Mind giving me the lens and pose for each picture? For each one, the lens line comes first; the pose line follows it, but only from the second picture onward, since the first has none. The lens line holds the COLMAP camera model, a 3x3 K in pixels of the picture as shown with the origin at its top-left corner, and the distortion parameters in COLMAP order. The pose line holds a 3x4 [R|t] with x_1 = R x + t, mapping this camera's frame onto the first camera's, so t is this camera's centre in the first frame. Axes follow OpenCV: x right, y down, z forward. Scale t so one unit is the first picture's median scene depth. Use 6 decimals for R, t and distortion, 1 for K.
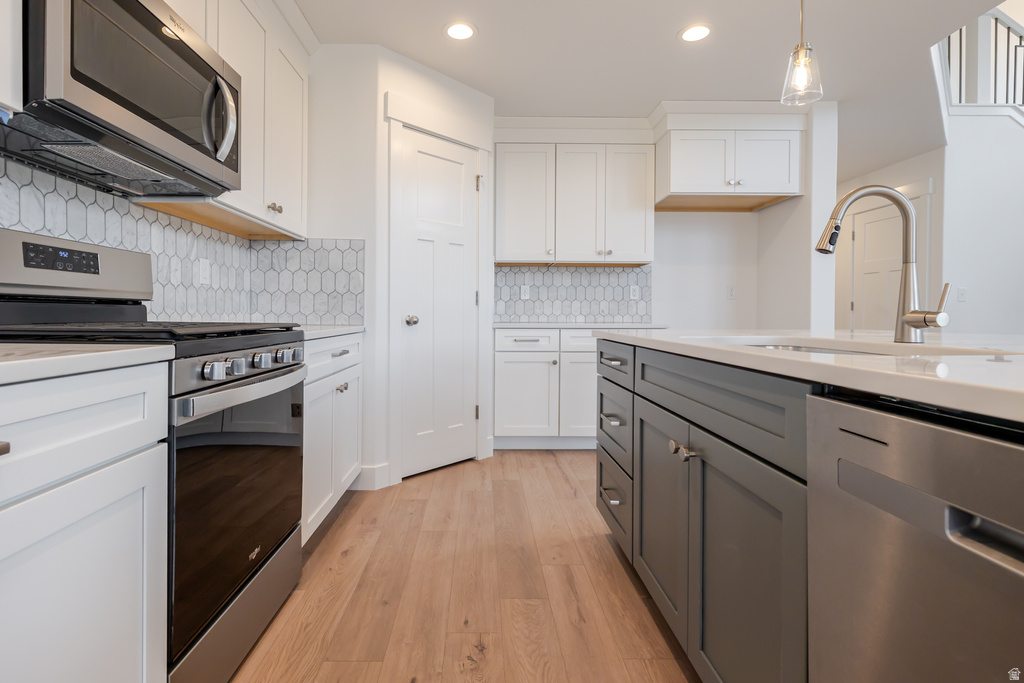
lens RADIAL K [[498.8, 0, 487.8], [0, 498.8, 315.5], [0, 0, 1]] dist [-0.000143, 0.000233]
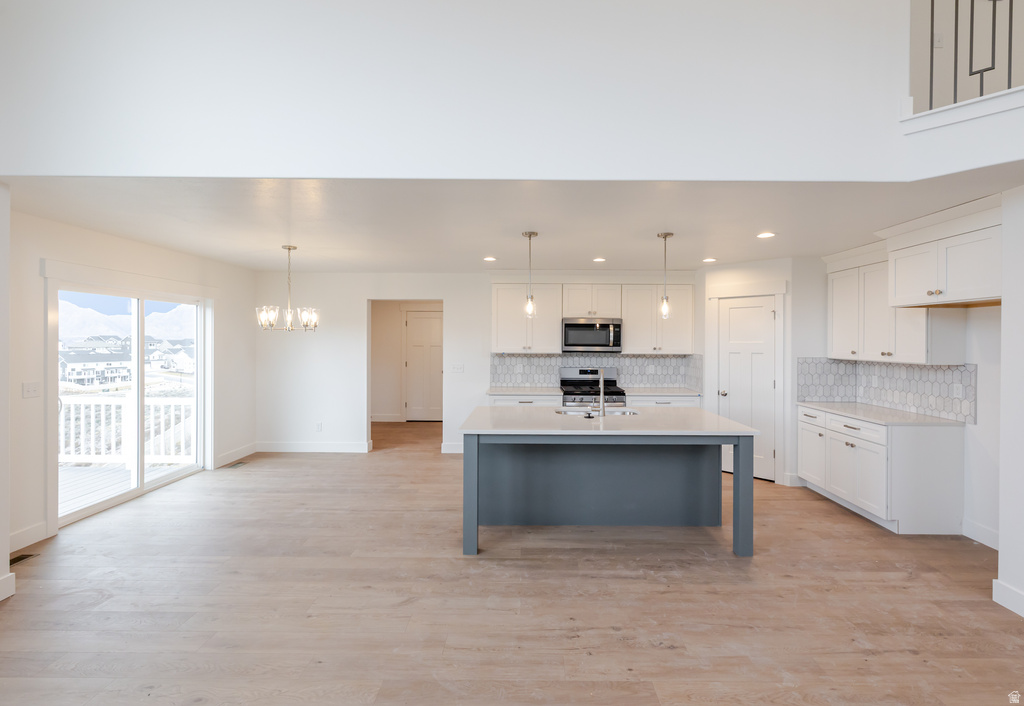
lens RADIAL K [[470.8, 0, 527.1], [0, 470.8, 348.4], [0, 0, 1]] dist [0.002012, 0.000441]
pose [[-0.008334, 0.014936, -0.999854, 1.856945], [-0.008851, 0.999848, 0.015009, -0.205525], [0.999926, 0.008975, -0.008200, 0.234483]]
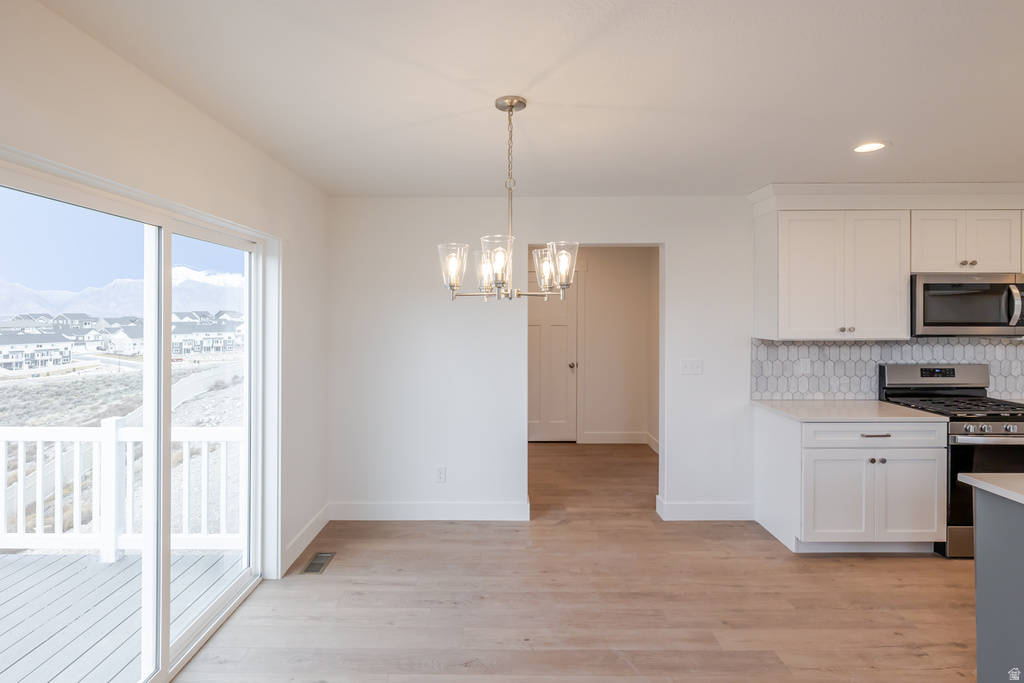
lens RADIAL K [[524.8, 0, 497.9], [0, 524.8, 320.3], [0, 0, 1]] dist [-0.001894, 0.000371]
pose [[-0.013836, 0.008082, -0.999872, 0.974620], [-0.000471, 0.999967, 0.008090, -0.208538], [0.999904, 0.000583, -0.013832, -0.637602]]
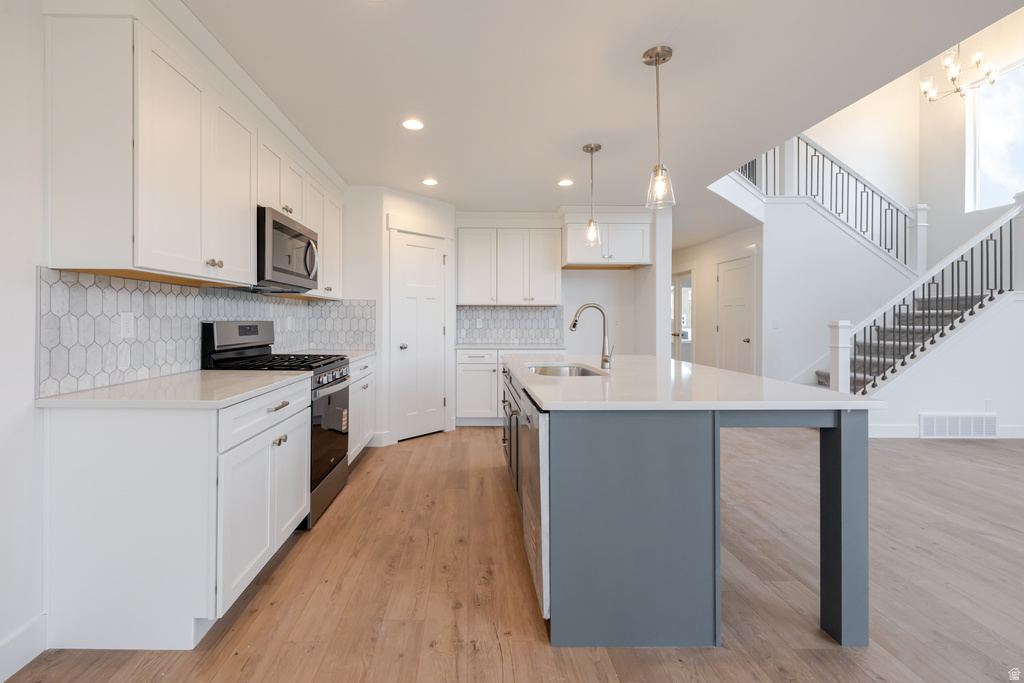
lens RADIAL K [[451.5, 0, 476.8], [0, 451.5, 321.6], [0, 0, 1]] dist [-0.000193, 0.000642]
pose [[0.999994, -0.000877, 0.003347, 0.093712], [0.000876, 1.000000, 0.000264, -0.078225], [-0.003347, -0.000261, 0.999994, -0.546301]]
